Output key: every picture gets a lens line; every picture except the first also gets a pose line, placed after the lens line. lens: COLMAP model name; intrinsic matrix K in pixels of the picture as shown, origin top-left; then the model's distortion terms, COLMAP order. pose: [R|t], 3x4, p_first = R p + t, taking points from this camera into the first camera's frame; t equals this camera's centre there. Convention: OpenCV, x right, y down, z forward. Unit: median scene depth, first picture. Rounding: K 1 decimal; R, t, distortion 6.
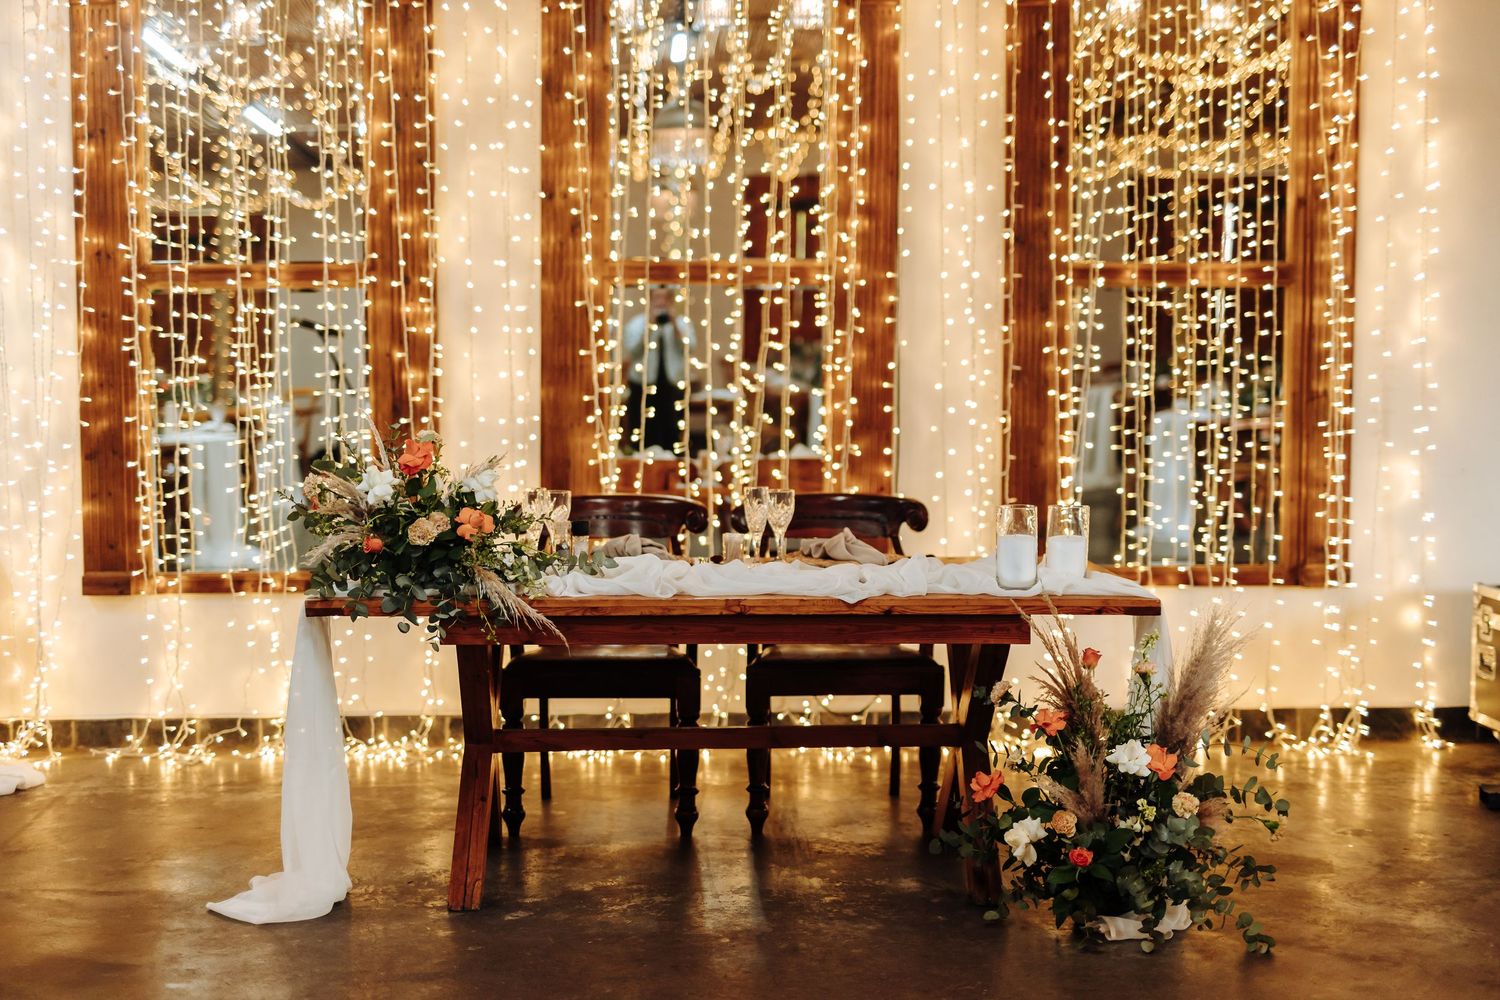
lens RADIAL K [[2072.4, 0, 750.0], [0, 2072.4, 500.0], [0, 0, 1]] dist [0.030722, 0.020809]
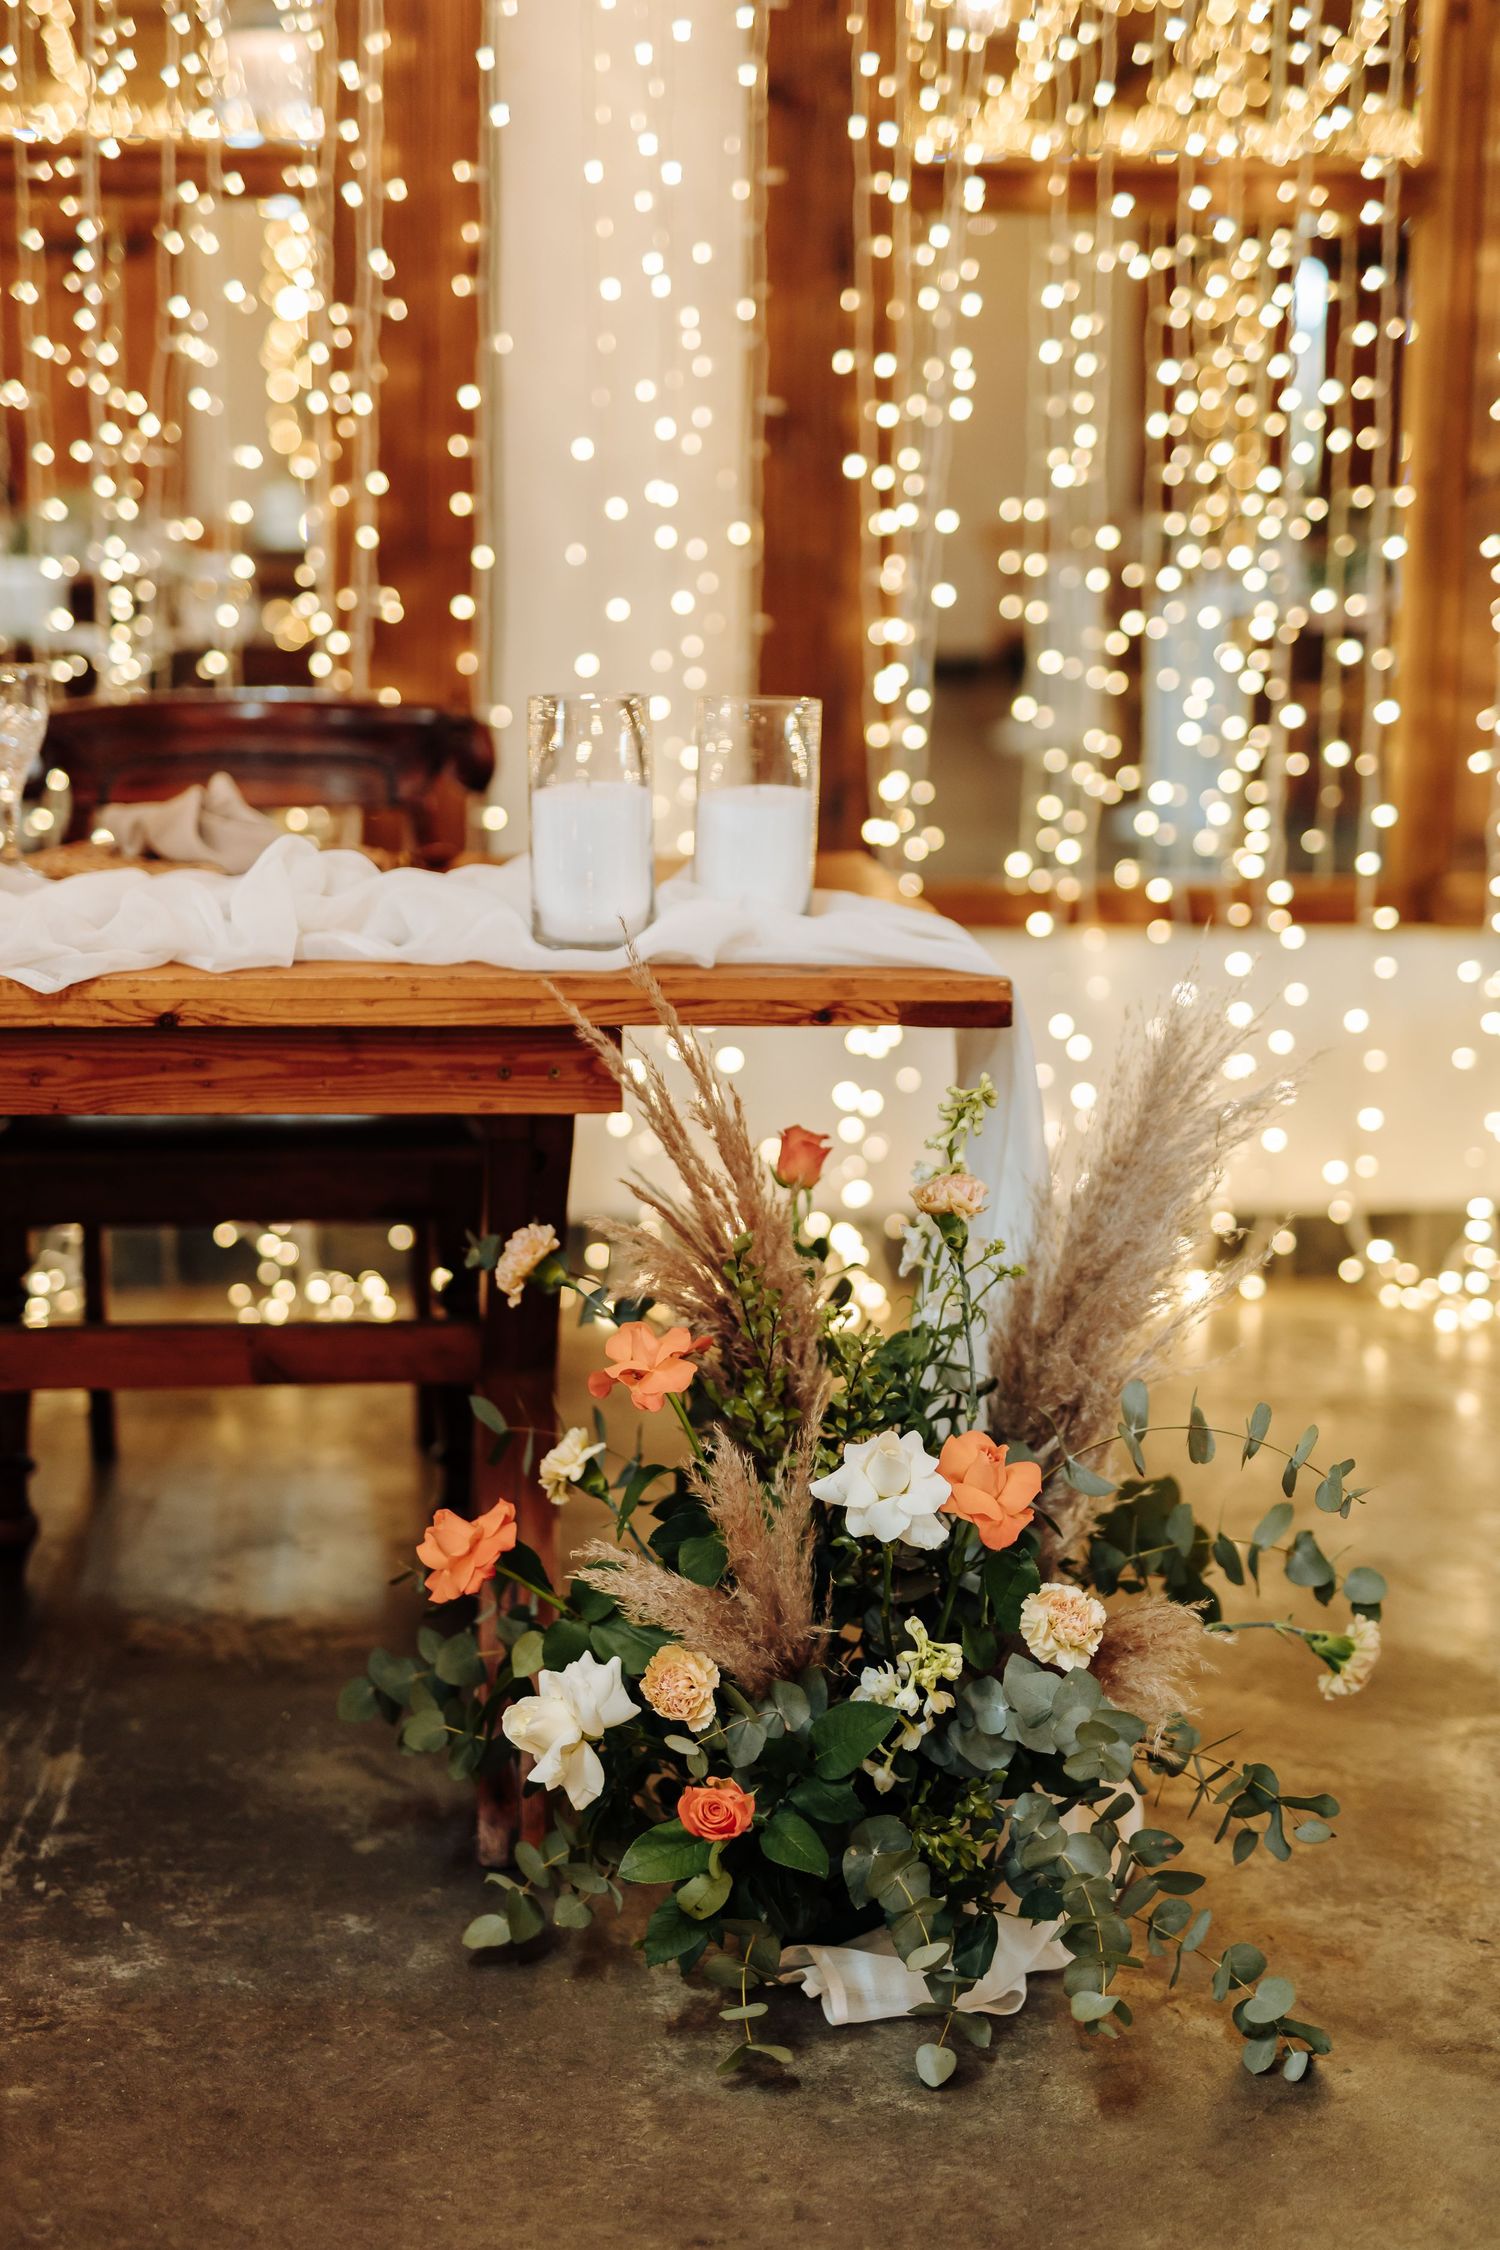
lens RADIAL K [[3108.6, 0, 750.0], [0, 3108.6, 1125.0], [0, 0, 1]] dist [0.030722, 0.020809]
pose [[0.999014, -0.004317, 0.044195, 0.100906], [-0.000415, 0.994311, 0.106512, 0.013988], [-0.044404, -0.106426, 0.993329, 0.382812]]
